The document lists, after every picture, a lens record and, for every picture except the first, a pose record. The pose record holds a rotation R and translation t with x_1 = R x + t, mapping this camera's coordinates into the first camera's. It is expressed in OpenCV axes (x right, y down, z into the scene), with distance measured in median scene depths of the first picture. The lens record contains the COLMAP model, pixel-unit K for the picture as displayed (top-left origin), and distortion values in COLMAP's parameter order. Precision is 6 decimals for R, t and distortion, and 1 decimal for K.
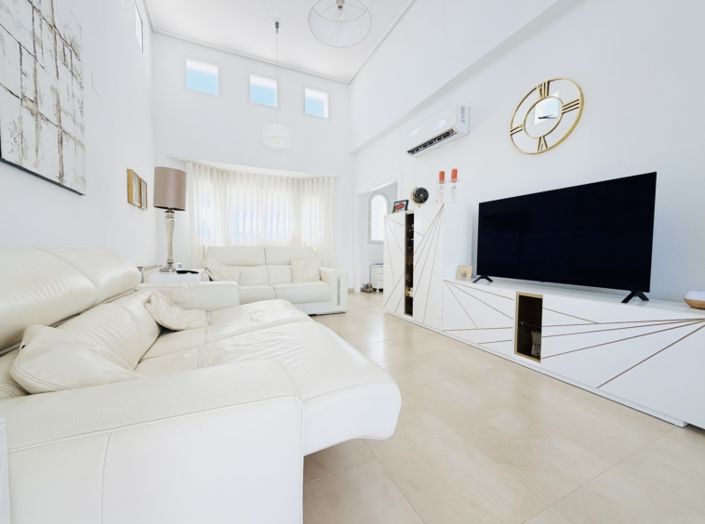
lens RADIAL K [[282.0, 0, 350.8], [0, 282.0, 259.3], [0, 0, 1]] dist [0.001392, 0.000868]
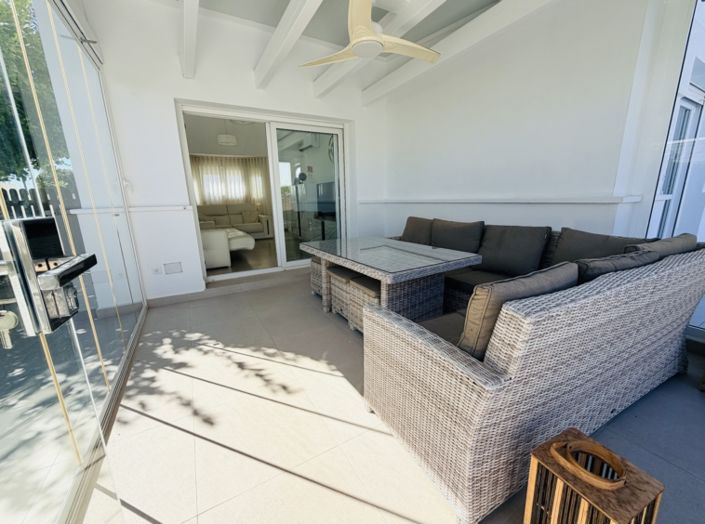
lens RADIAL K [[282.0, 0, 355.4], [0, 282.0, 262.6], [0, 0, 1]] dist [0.001392, 0.000868]
pose [[0.995777, -0.040951, 0.082161, 0.301900], [0.025286, 0.982724, 0.183340, 0.010649], [-0.088250, -0.180489, 0.979610, -0.775374]]
